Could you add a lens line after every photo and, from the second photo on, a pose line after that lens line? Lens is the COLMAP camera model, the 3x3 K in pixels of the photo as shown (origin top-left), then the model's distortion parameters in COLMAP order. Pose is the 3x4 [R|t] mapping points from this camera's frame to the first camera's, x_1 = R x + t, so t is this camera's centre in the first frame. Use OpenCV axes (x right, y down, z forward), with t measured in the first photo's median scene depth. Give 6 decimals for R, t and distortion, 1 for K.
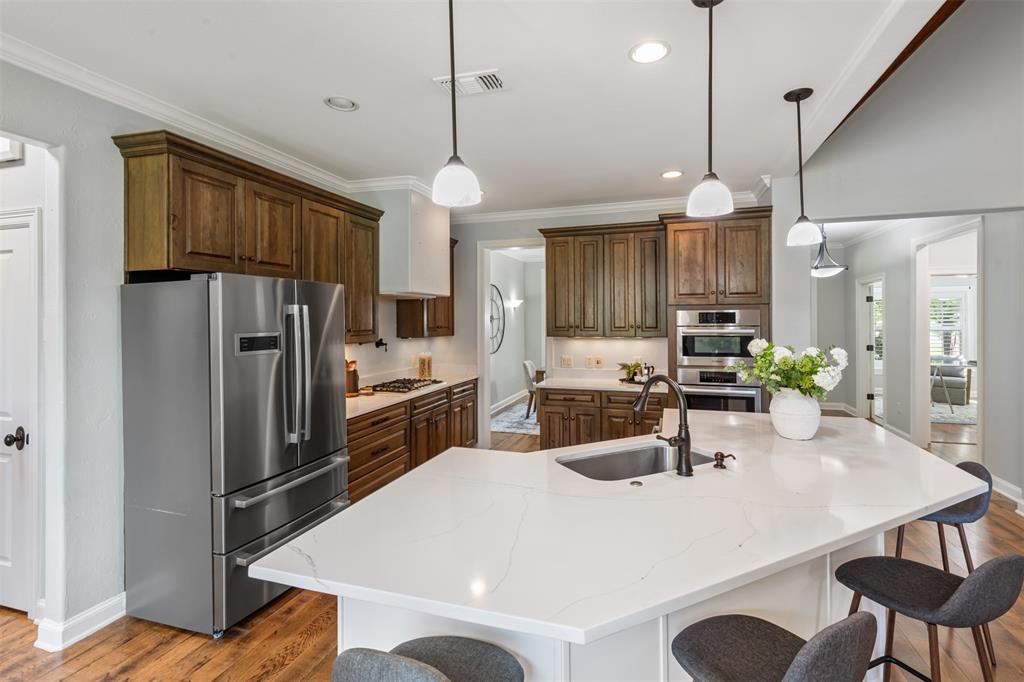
lens RADIAL K [[479.2, 0, 513.0], [0, 479.2, 317.3], [0, 0, 1]] dist [-0.000435, -0.000841]
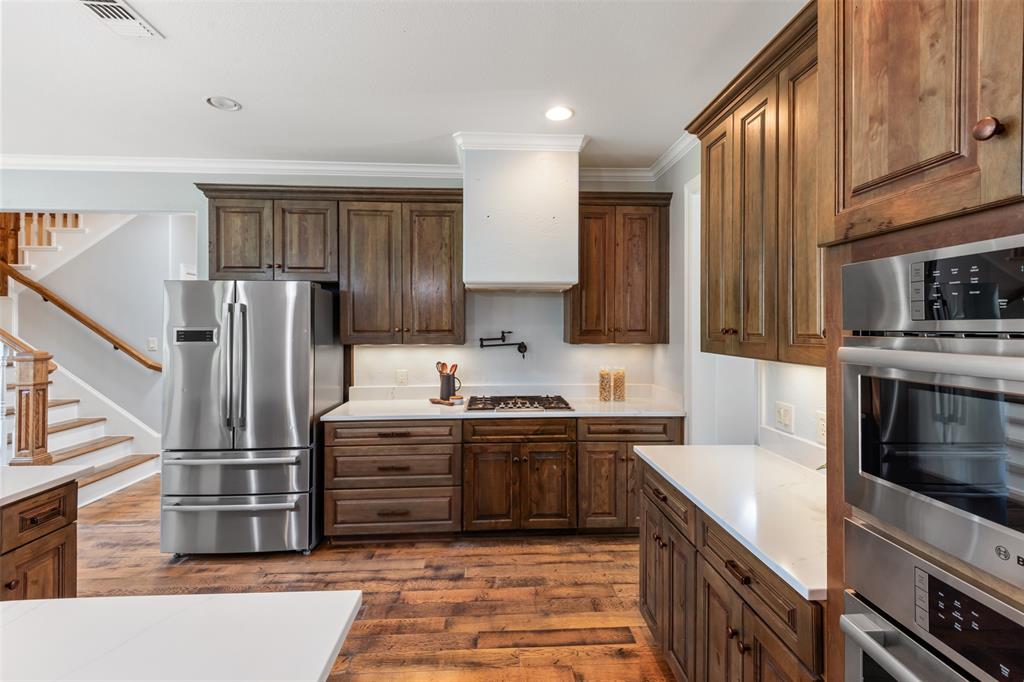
lens RADIAL K [[460.4, 0, 513.9], [0, 460.4, 324.3], [0, 0, 1]] dist [0.020929, -0.009622]
pose [[0.354693, 0.001432, -0.934982, 0.510527], [0.001801, 0.999996, 0.002215, 0.014225], [0.934981, -0.002469, 0.354689, 0.796734]]
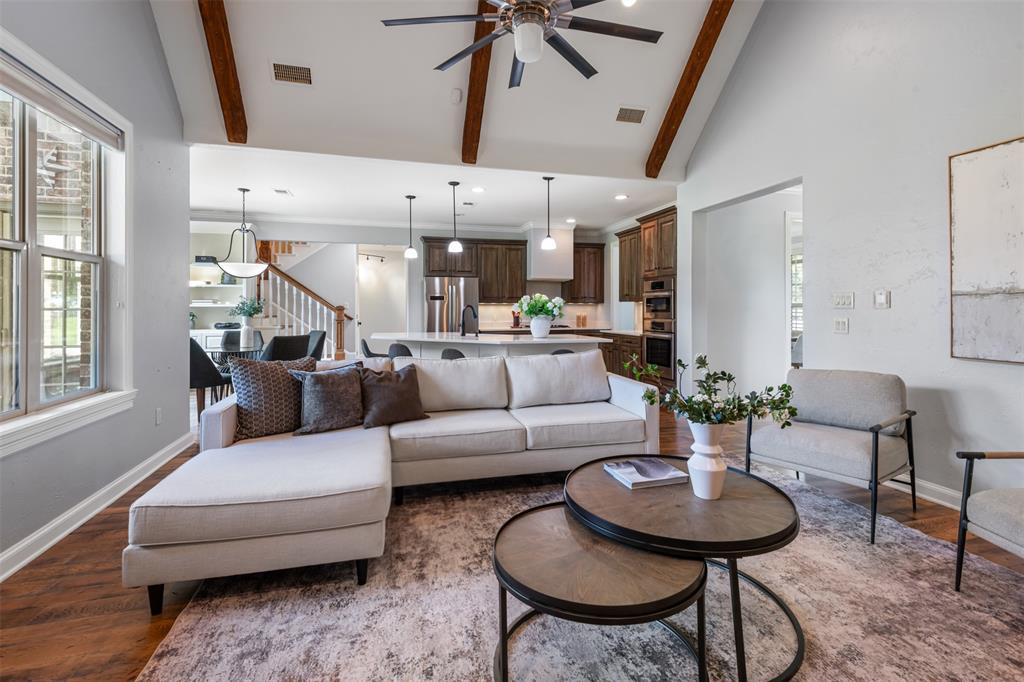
lens RADIAL K [[470.7, 0, 501.3], [0, 470.7, 308.9], [0, 0, 1]] dist [0.022949, -0.010588]
pose [[0.522258, 0.006503, -0.852763, 1.415583], [0.000701, 0.999967, 0.008055, 0.060758], [0.852787, -0.004805, 0.522236, -0.166000]]
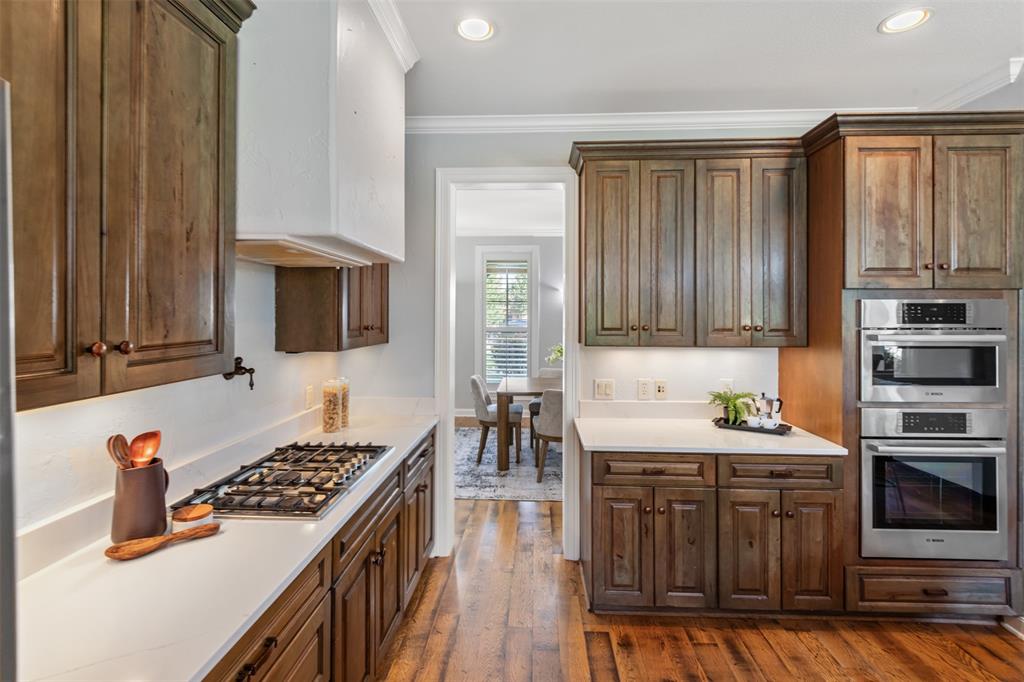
lens RADIAL K [[479.2, 0, 513.0], [0, 479.2, 317.3], [0, 0, 1]] dist [-0.000435, -0.000841]
pose [[0.964230, 0.006650, 0.264983, -0.176957], [-0.009055, 0.999928, 0.007854, 0.005244], [-0.264912, -0.009972, 0.964221, 0.608644]]
